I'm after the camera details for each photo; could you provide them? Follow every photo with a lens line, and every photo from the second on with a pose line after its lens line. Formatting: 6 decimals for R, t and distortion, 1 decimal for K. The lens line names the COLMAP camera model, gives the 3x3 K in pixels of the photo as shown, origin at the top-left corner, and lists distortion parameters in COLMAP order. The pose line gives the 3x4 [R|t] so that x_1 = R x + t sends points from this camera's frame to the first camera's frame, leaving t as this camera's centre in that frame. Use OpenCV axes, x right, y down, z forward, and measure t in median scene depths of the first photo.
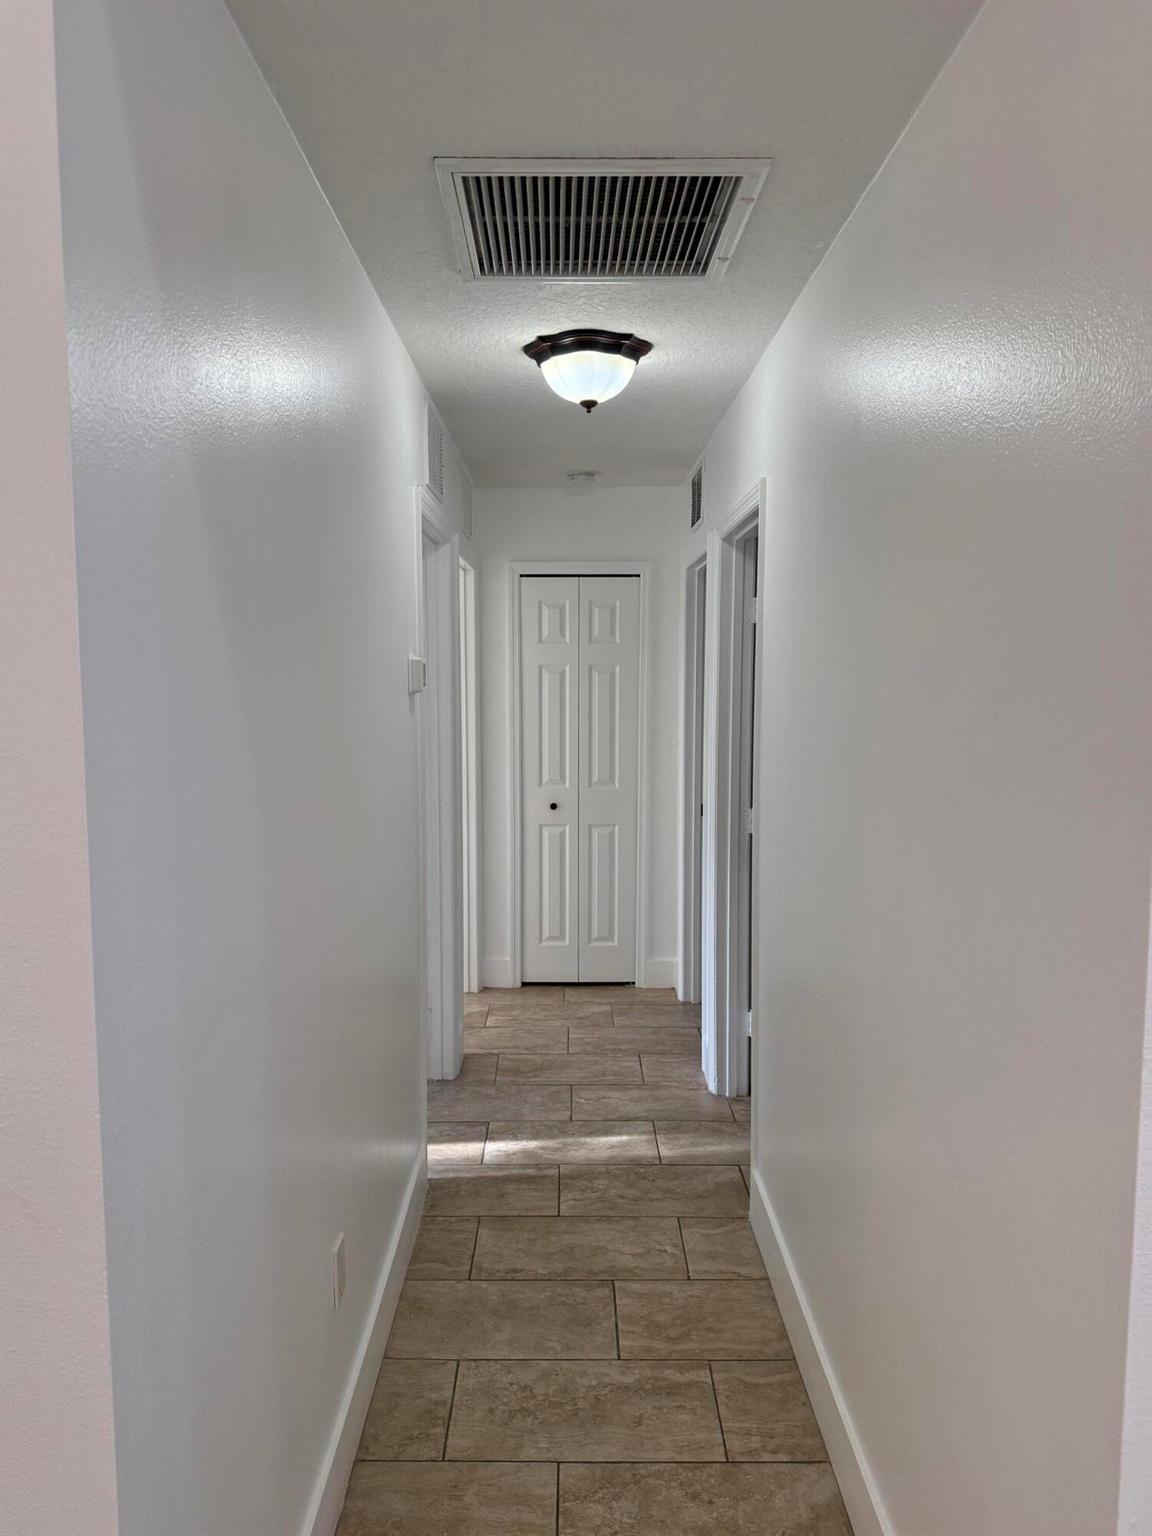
lens RADIAL K [[1075.7, 0, 573.2], [0, 1075.7, 771.4], [0, 0, 1]] dist [0.049935, -0.060751]
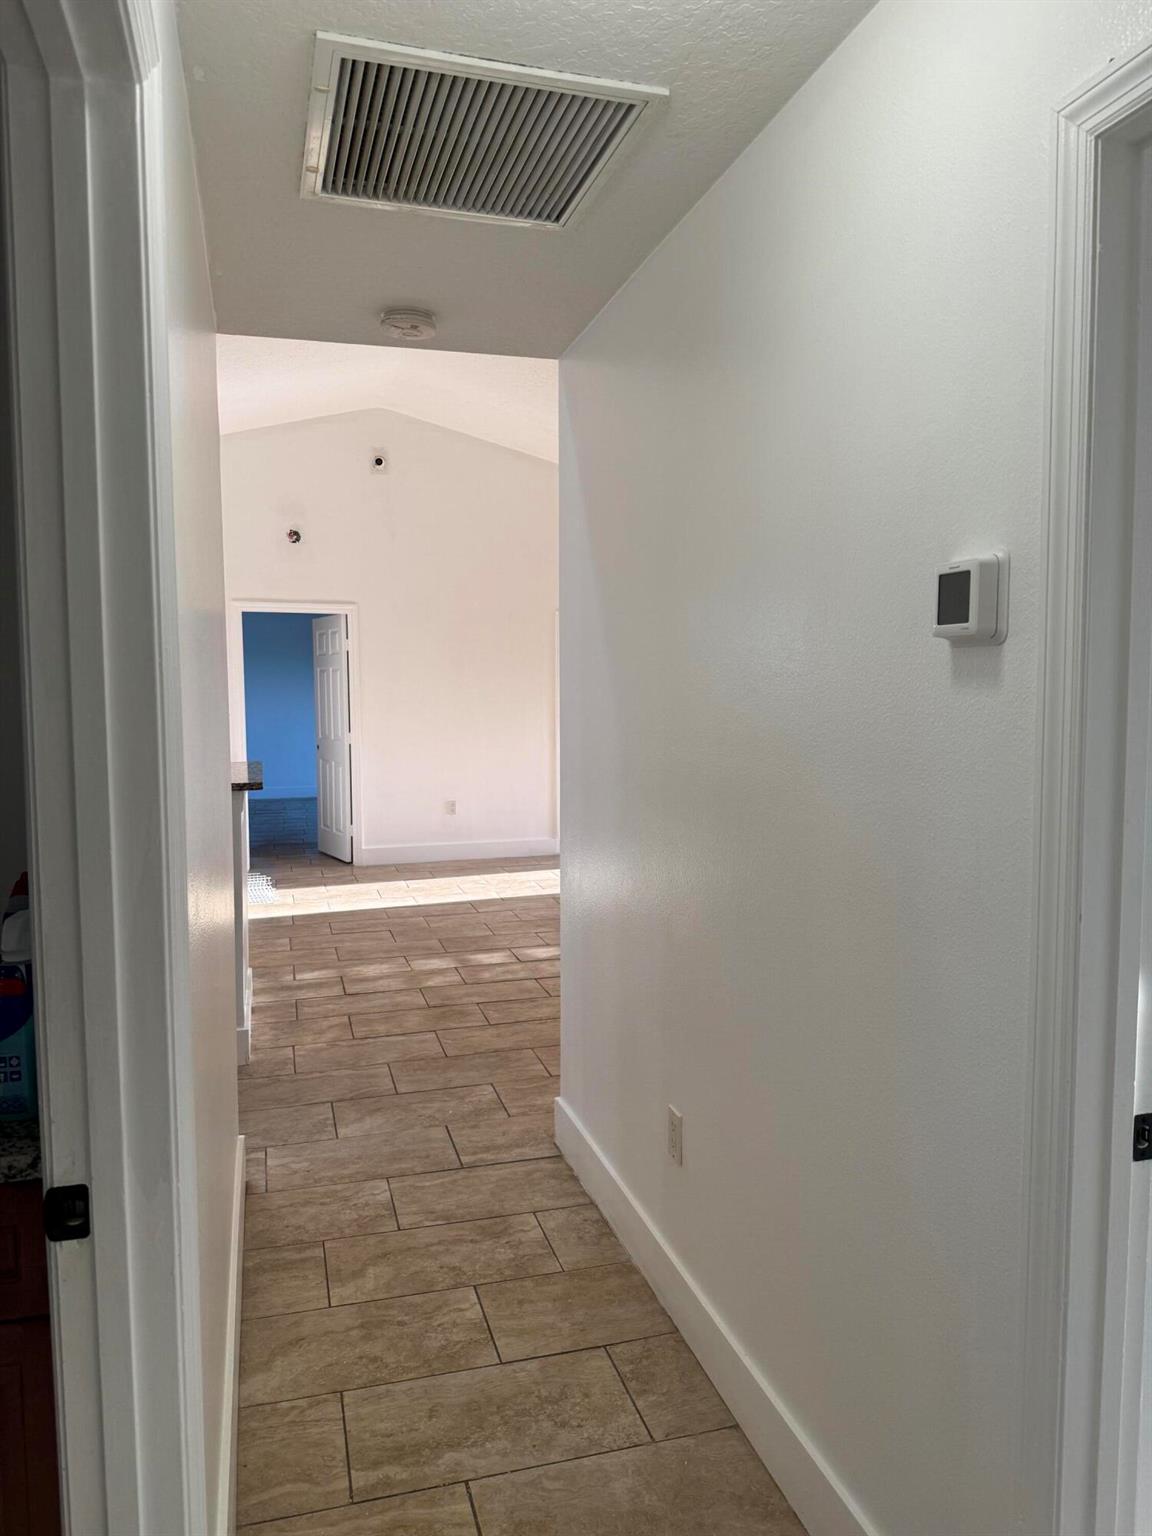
lens RADIAL K [[1075.7, 0, 574.3], [0, 1075.7, 766.5], [0, 0, 1]] dist [0.049935, -0.060751]
pose [[-0.962074, 0.024366, -0.271698, 0.181220], [-0.021801, 0.985949, 0.165618, -0.119467], [0.271915, 0.165260, -0.948025, 1.803186]]
